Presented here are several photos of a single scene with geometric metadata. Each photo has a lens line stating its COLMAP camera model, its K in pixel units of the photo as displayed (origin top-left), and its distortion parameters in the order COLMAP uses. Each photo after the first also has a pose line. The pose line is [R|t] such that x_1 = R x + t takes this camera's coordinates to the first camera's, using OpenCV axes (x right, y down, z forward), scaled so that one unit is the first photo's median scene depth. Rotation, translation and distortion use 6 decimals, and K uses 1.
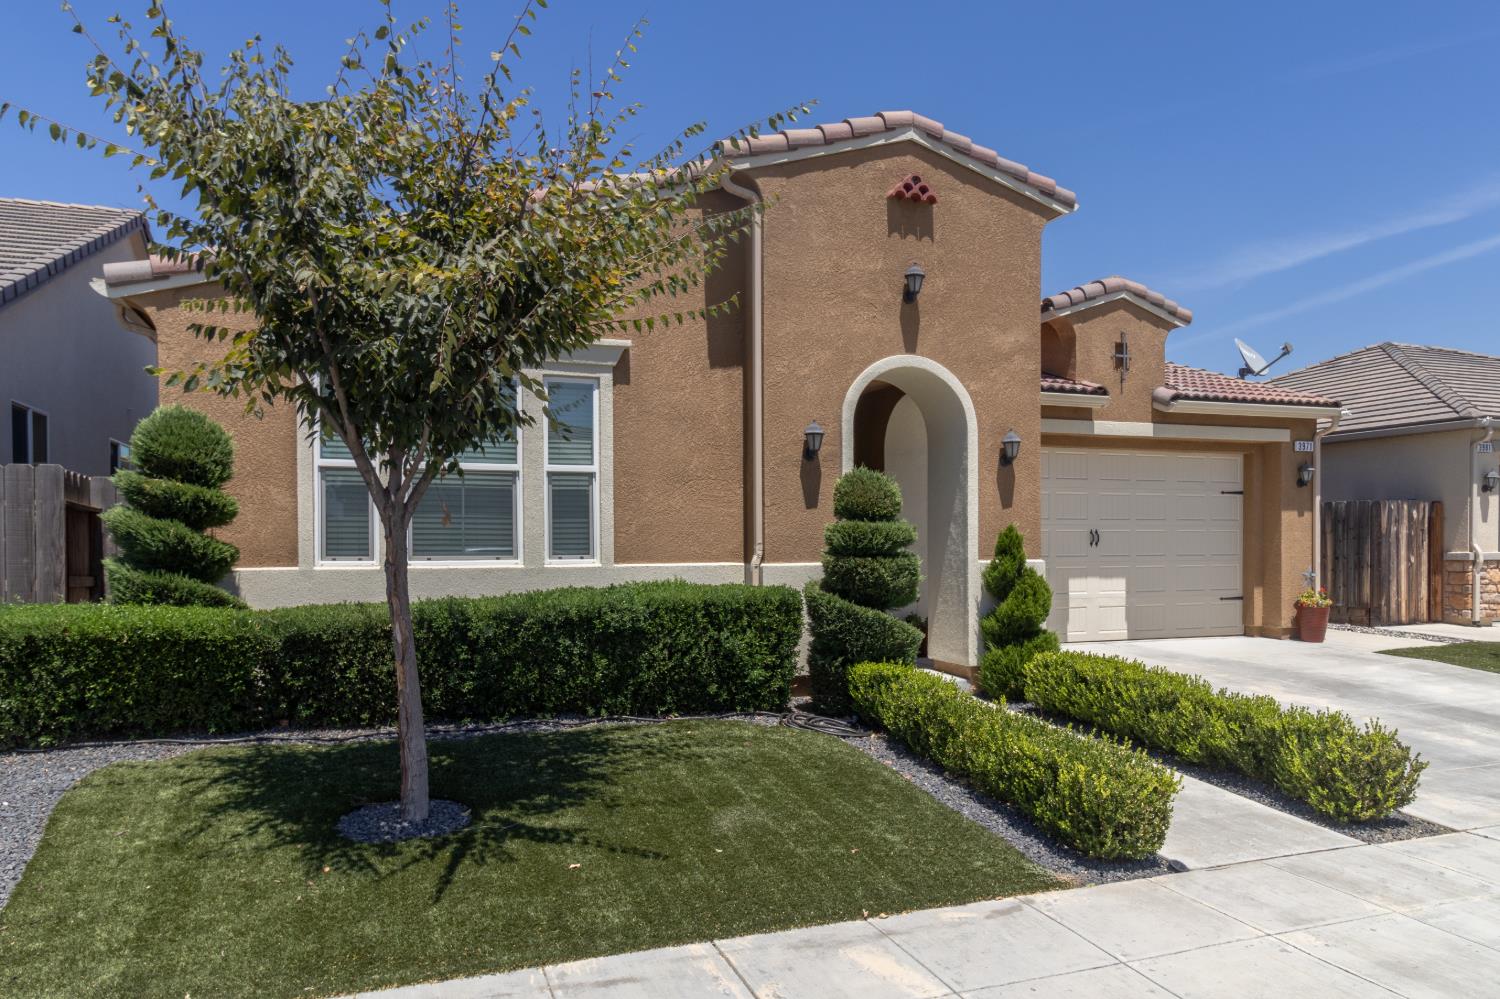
lens RADIAL K [[1027.3, 0, 766.4], [0, 1027.3, 540.7], [0, 0, 1]] dist [-0.001525, 0.000780]
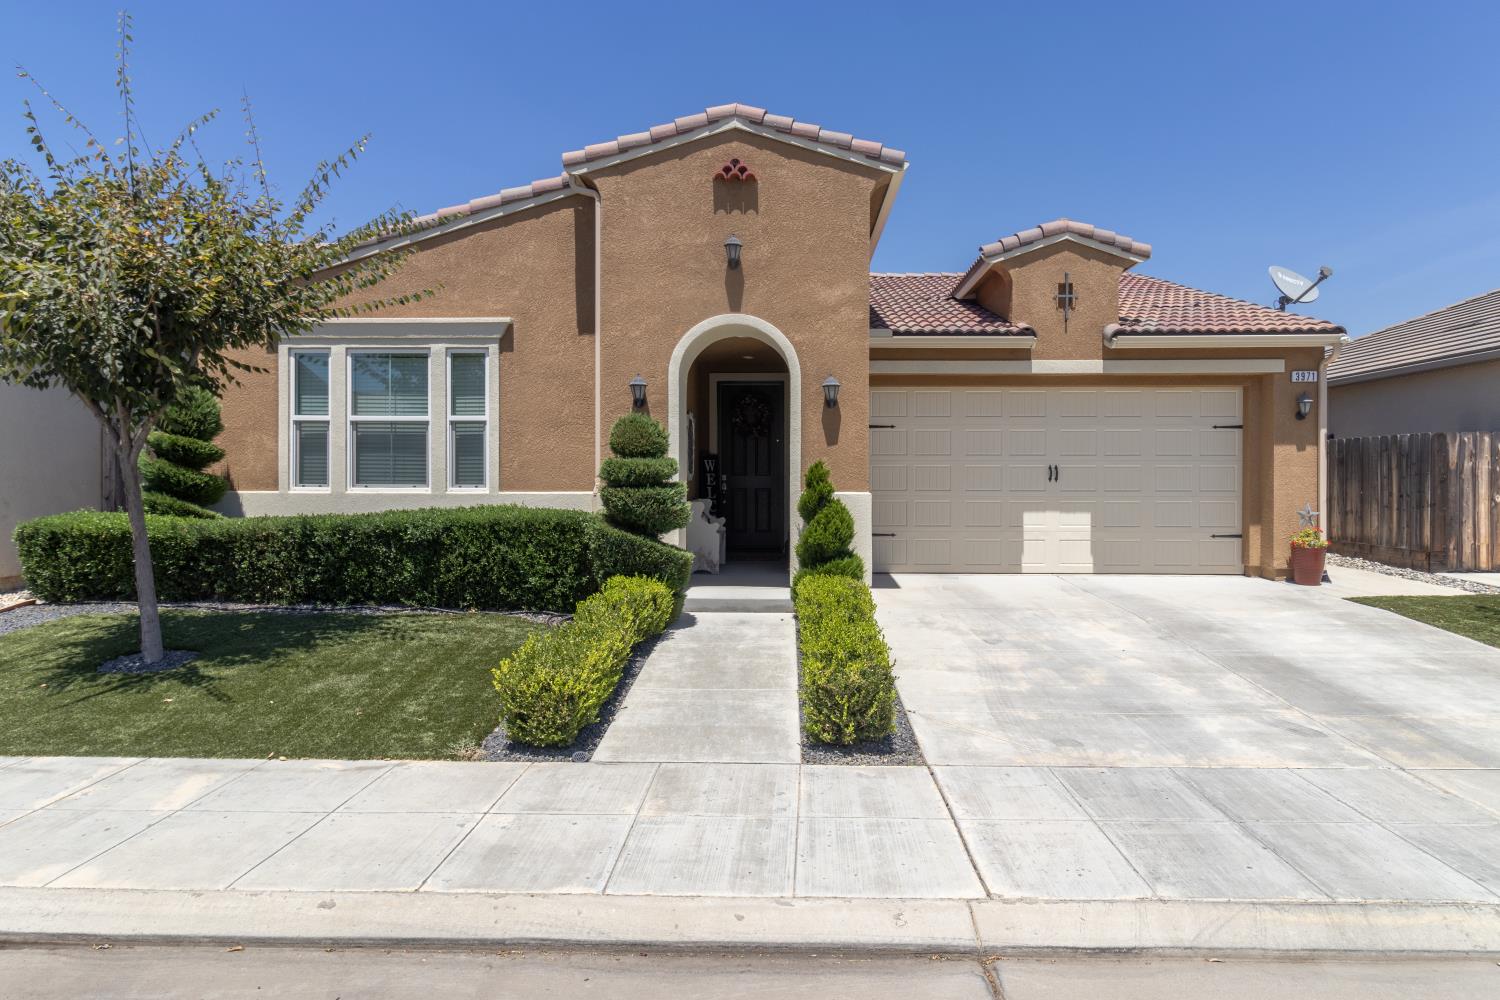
lens RADIAL K [[888.8, 0, 764.4], [0, 888.8, 468.9], [0, 0, 1]] dist [-0.000539, 0.001061]
pose [[0.926757, 0.001241, -0.375659, 0.551314], [-0.004063, 0.999969, -0.006719, 0.000339], [0.375639, 0.007753, 0.926734, 0.088039]]
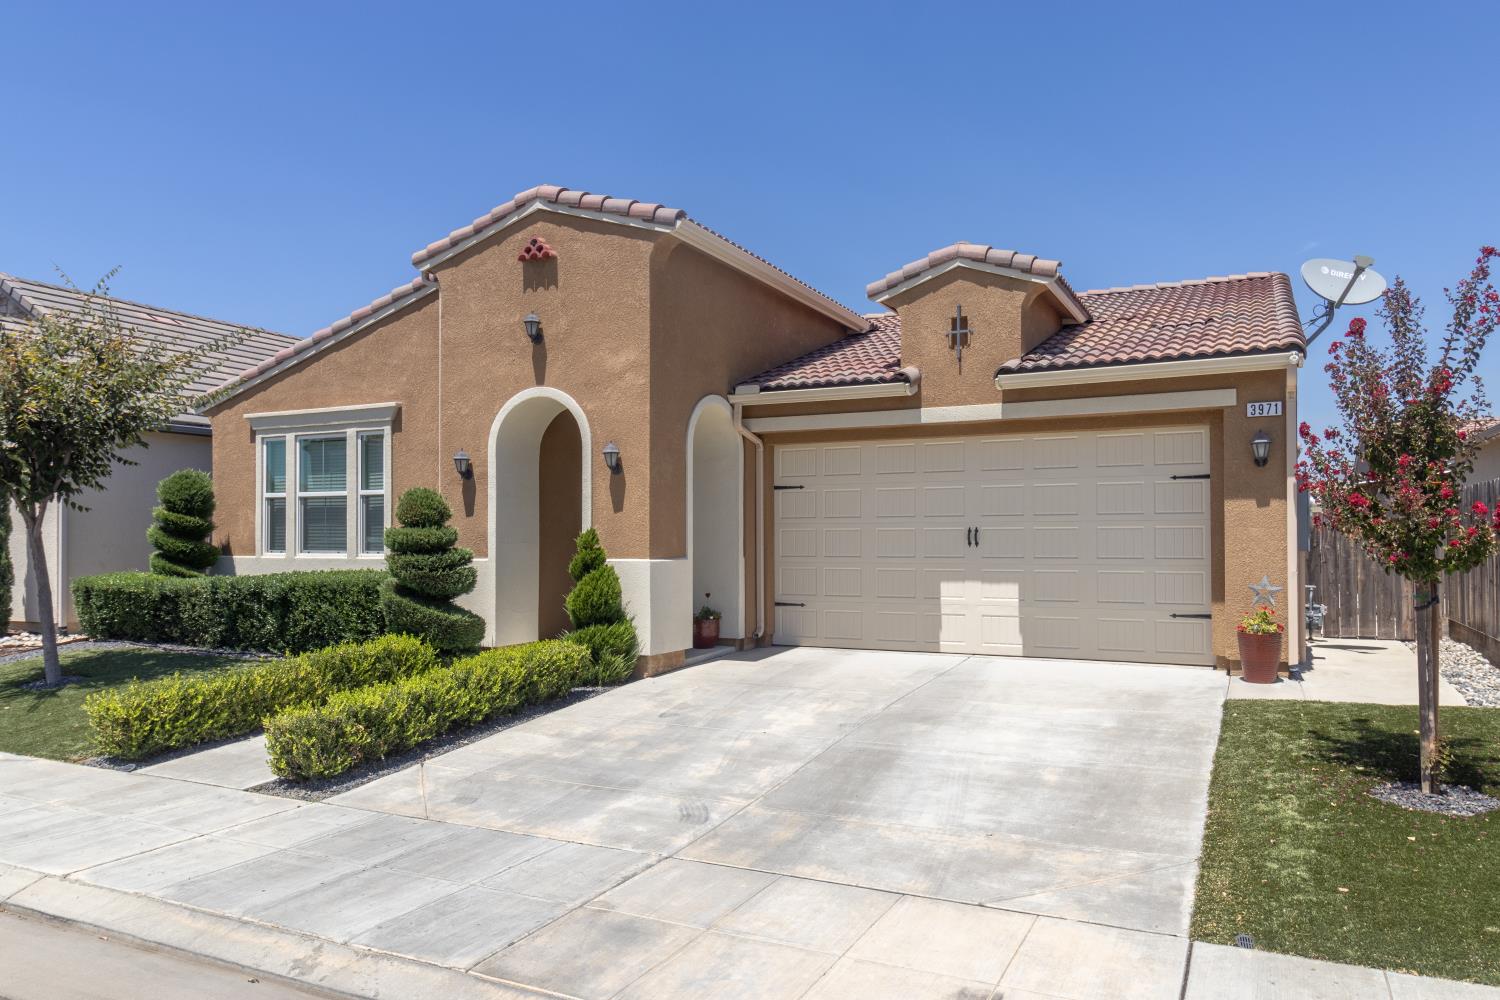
lens RADIAL K [[1018.0, 0, 751.0], [0, 1018.0, 509.8], [0, 0, 1]] dist [0.000280, -0.006727]
pose [[0.683075, -0.019024, -0.730101, 1.184739], [0.002753, 0.999721, -0.023474, -0.008487], [0.730343, 0.014024, 0.682936, 0.373056]]
